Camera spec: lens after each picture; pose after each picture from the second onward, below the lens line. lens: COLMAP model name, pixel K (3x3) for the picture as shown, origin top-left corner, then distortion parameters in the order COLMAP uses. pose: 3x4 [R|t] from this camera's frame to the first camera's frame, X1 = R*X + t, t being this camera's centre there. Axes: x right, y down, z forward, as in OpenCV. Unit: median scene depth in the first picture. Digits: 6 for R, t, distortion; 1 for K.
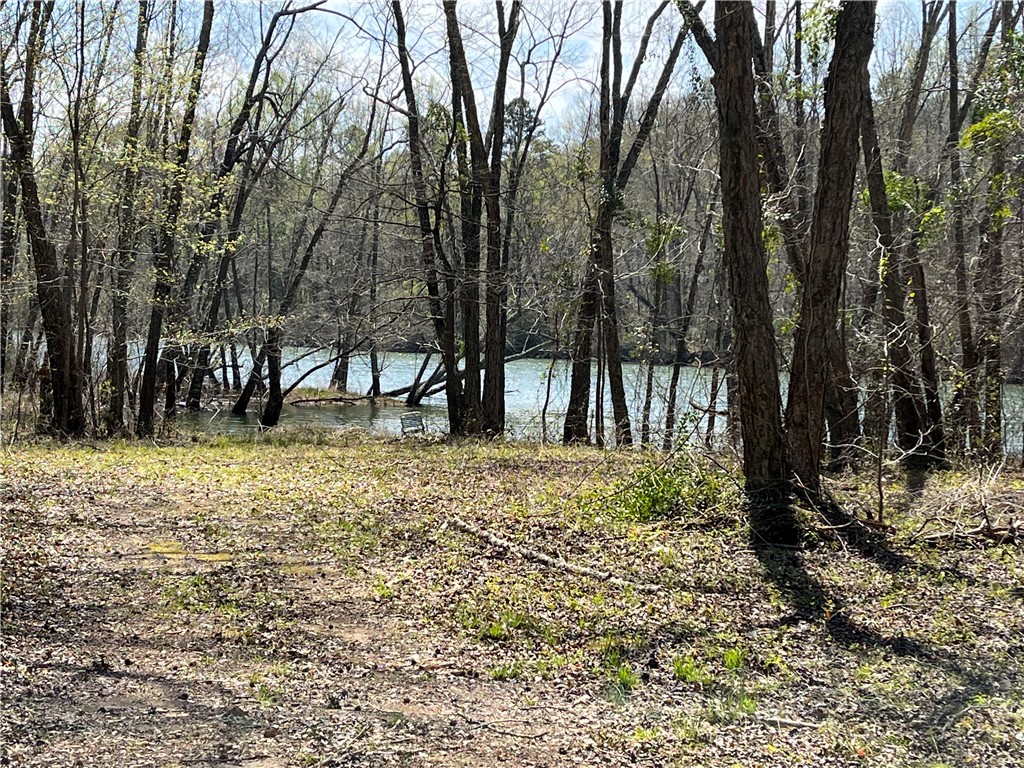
lens RADIAL K [[1915.5, 0, 502.7], [0, 1915.5, 388.4], [0, 0, 1]] dist [0.193774, 0.000000]
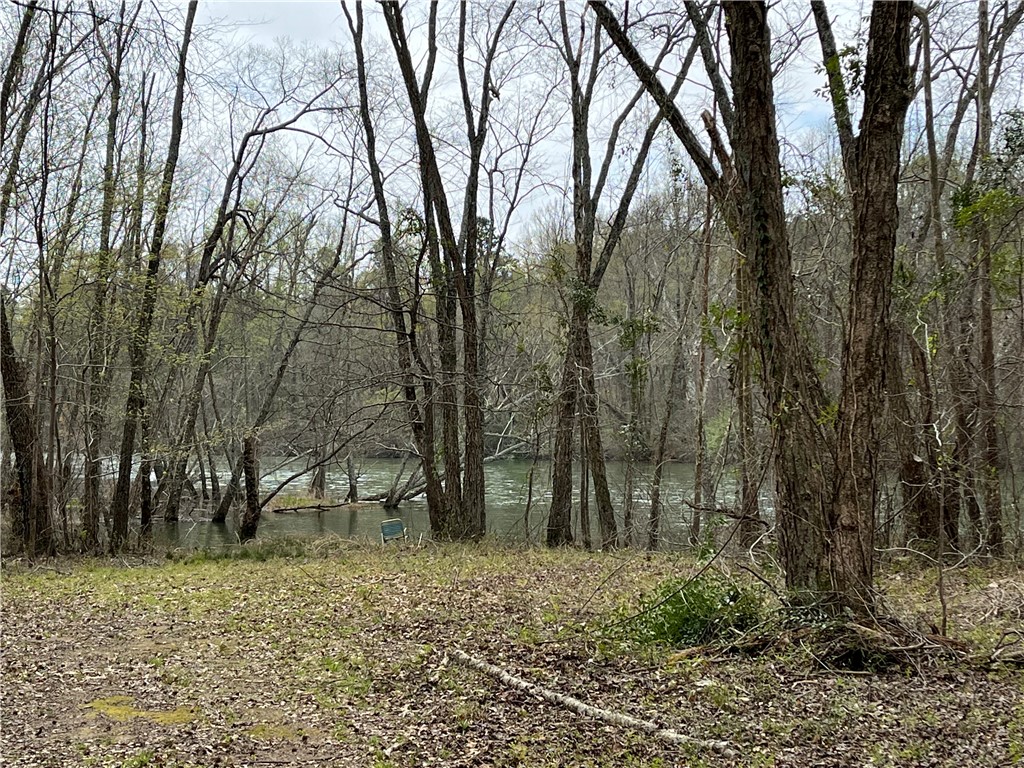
lens RADIAL K [[1729.3, 0, 523.5], [0, 1729.3, 383.8], [0, 0, 1]] dist [0.119273, 0.000000]
pose [[0.998893, -0.030890, 0.035477, -0.009425], [0.032953, 0.997707, -0.059115, -0.002240], [-0.033569, 0.060218, 0.997621, 0.106444]]
